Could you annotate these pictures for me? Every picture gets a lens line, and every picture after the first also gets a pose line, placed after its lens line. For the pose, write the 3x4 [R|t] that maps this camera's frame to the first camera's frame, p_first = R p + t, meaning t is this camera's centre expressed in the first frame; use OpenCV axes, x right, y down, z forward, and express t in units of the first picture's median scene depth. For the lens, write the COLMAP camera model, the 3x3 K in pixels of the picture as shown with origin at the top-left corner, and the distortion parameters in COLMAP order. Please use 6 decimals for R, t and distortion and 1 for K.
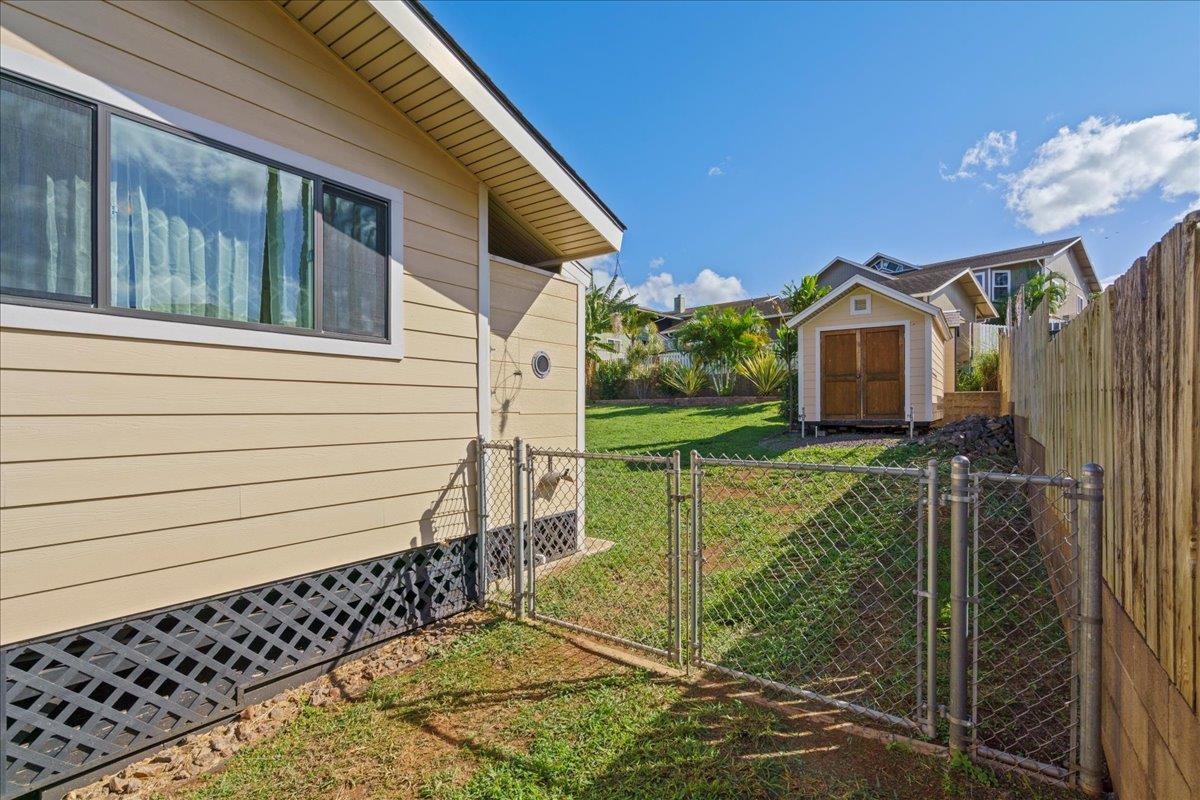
lens RADIAL K [[555.1, 0, 604.6], [0, 555.1, 406.1], [0, 0, 1]] dist [-0.001616, 0.000091]
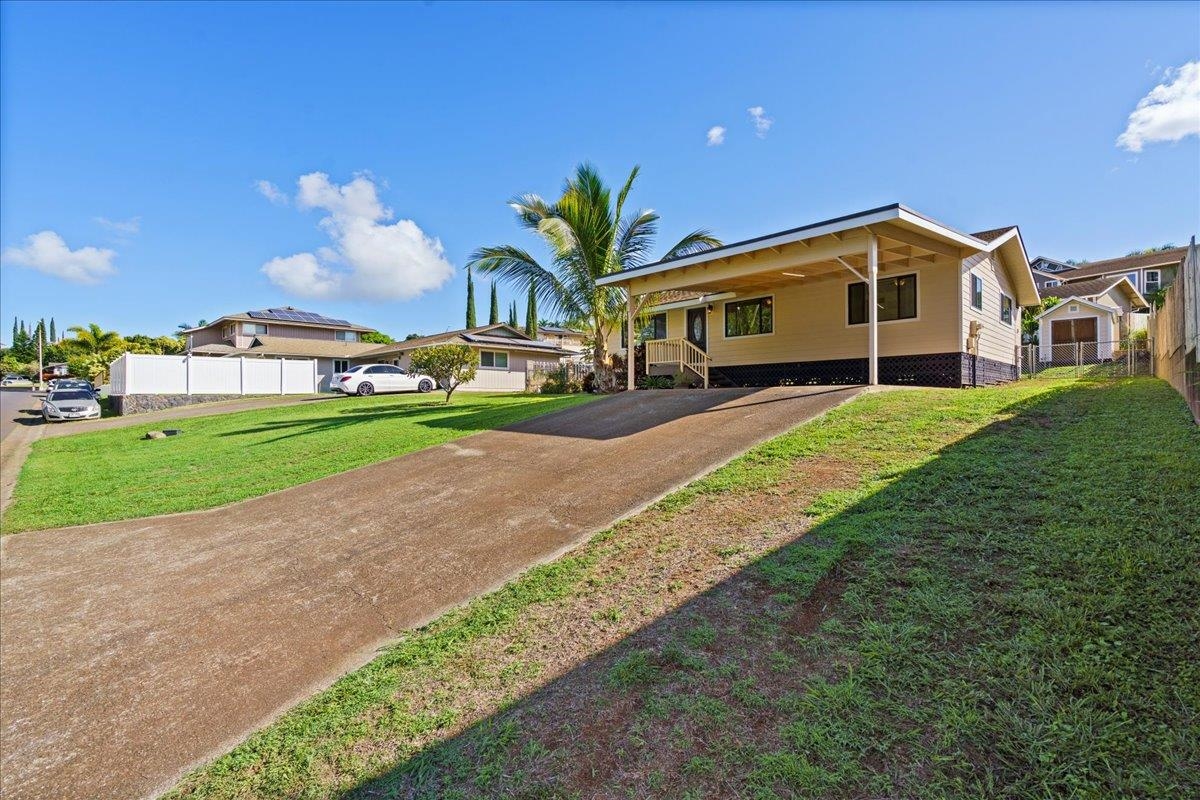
lens RADIAL K [[555.1, 0, 600.4], [0, 555.1, 400.2], [0, 0, 1]] dist [-0.001616, 0.000091]
pose [[0.985681, -0.000723, -0.168620, -0.572185], [0.000471, 0.999999, -0.001529, 0.103861], [0.168620, 0.001427, 0.985680, -0.836017]]
